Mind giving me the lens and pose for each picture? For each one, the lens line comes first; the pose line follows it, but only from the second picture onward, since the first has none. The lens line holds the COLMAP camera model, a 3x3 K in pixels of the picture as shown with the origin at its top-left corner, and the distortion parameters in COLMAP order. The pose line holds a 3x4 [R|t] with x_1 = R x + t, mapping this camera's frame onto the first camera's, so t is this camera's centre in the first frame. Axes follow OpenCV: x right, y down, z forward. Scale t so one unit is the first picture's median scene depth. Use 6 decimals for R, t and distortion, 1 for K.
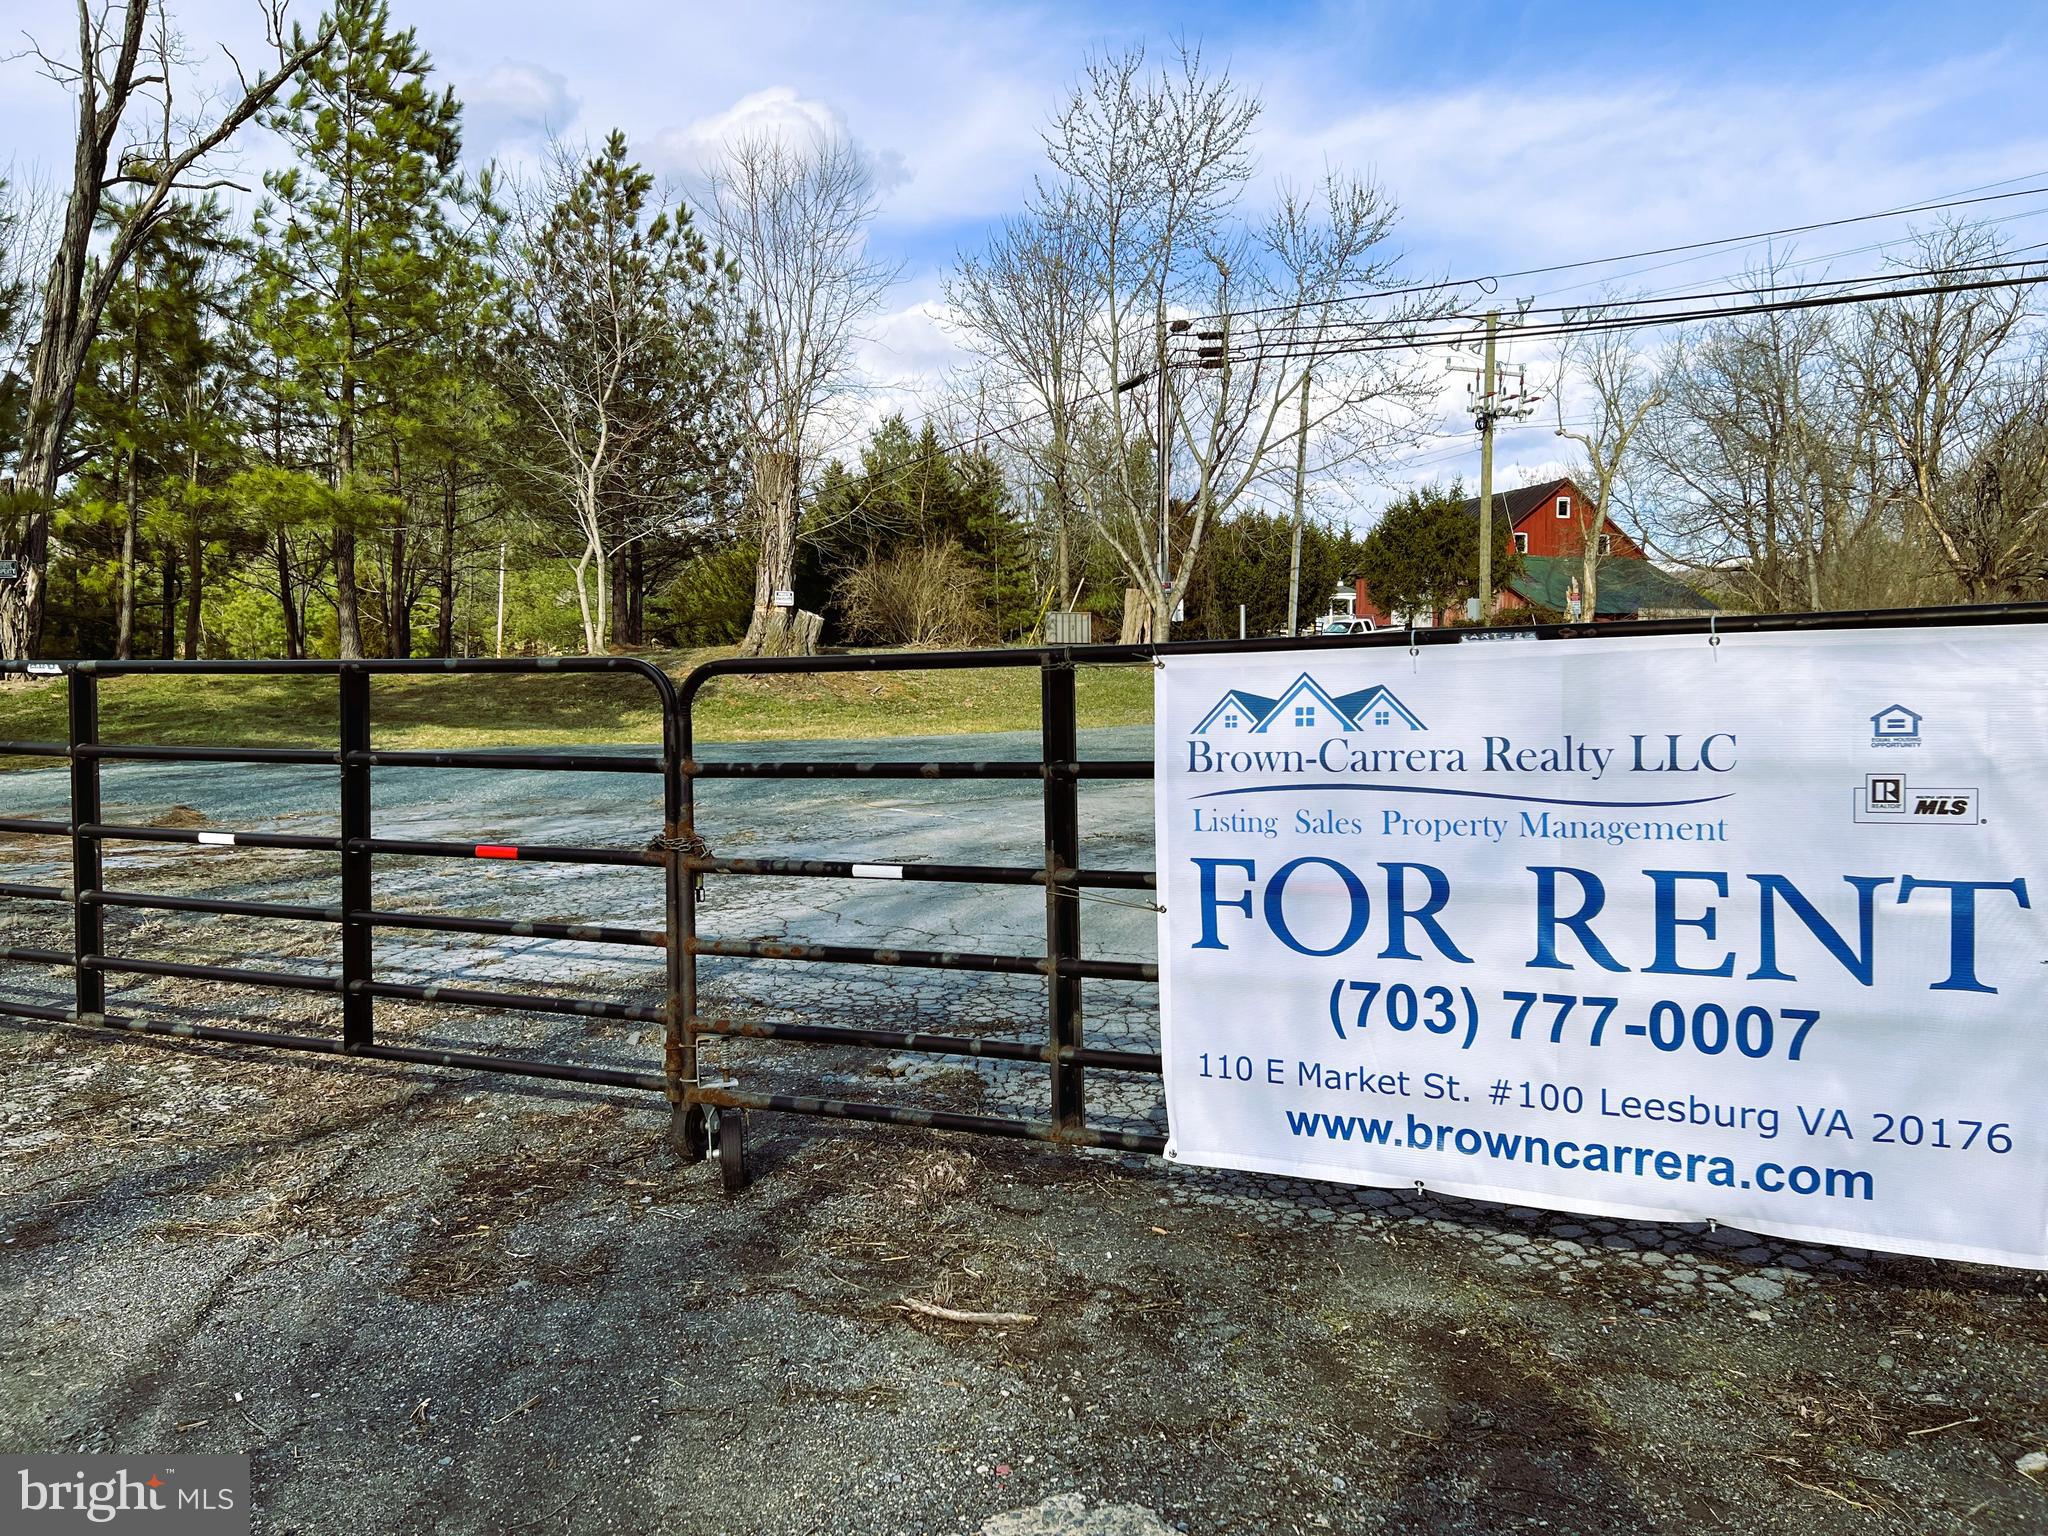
lens RADIAL K [[1553.2, 0, 1024.0], [0, 1553.2, 768.0], [0, 0, 1]] dist [0.005750, 0.003953]
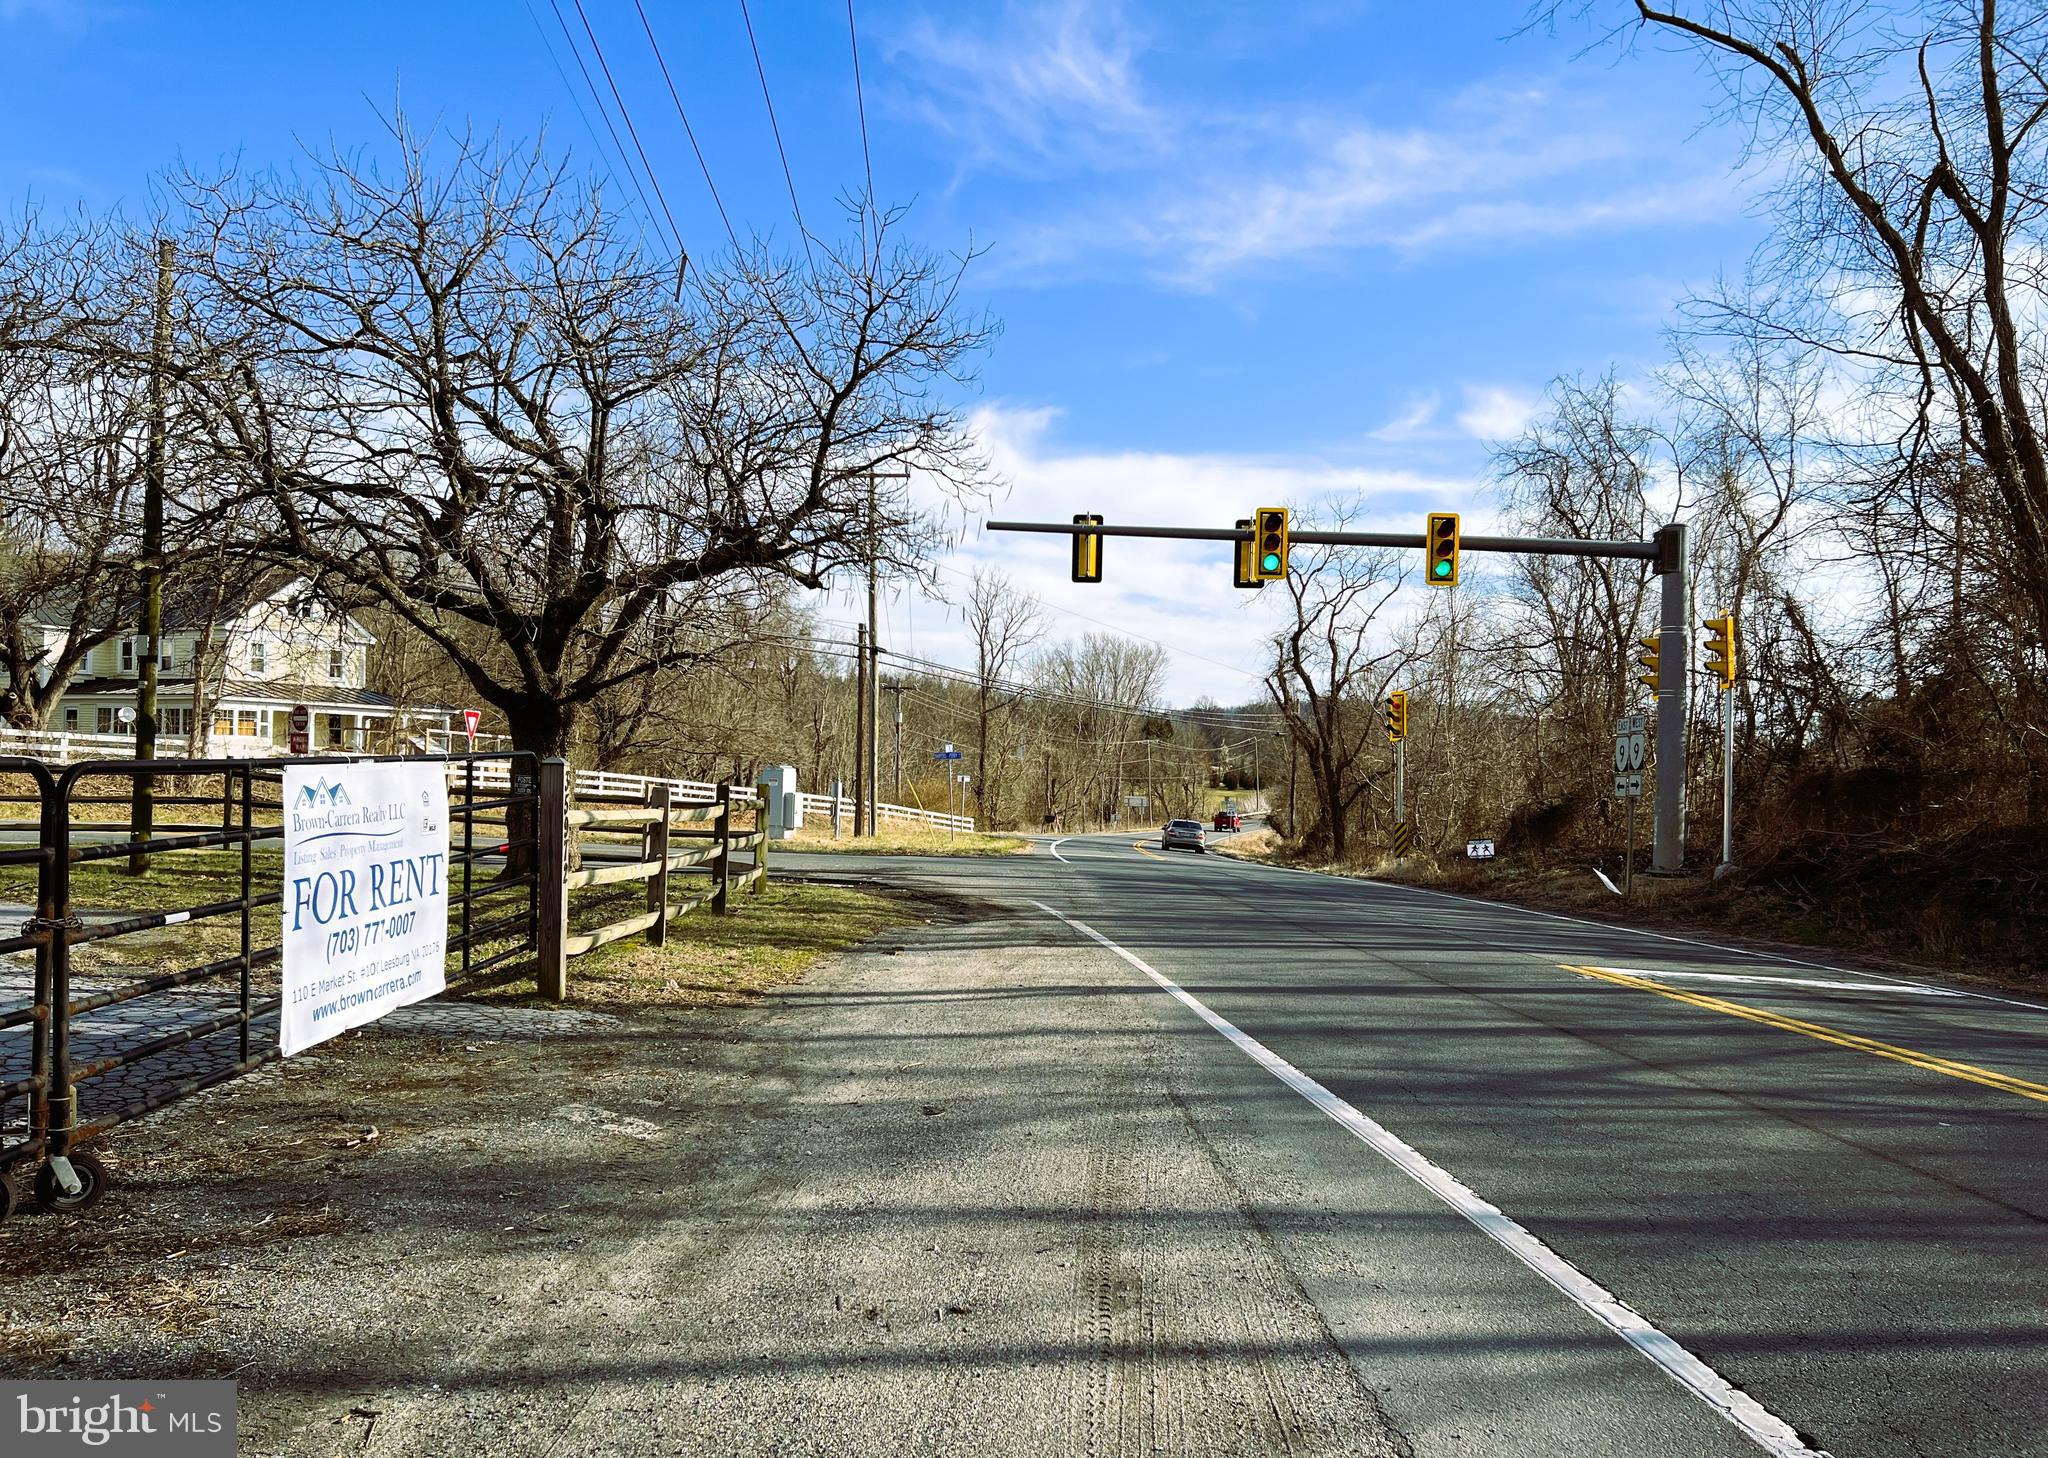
lens RADIAL K [[1540.0, 0, 1024.0], [0, 1540.0, 729.0], [0, 0, 1]] dist [-0.004271, -0.001563]
pose [[-0.428595, 0.019887, 0.903278, -1.837088], [0.026487, 0.999605, -0.009440, -0.075454], [-0.903108, 0.019879, -0.428953, 1.002424]]
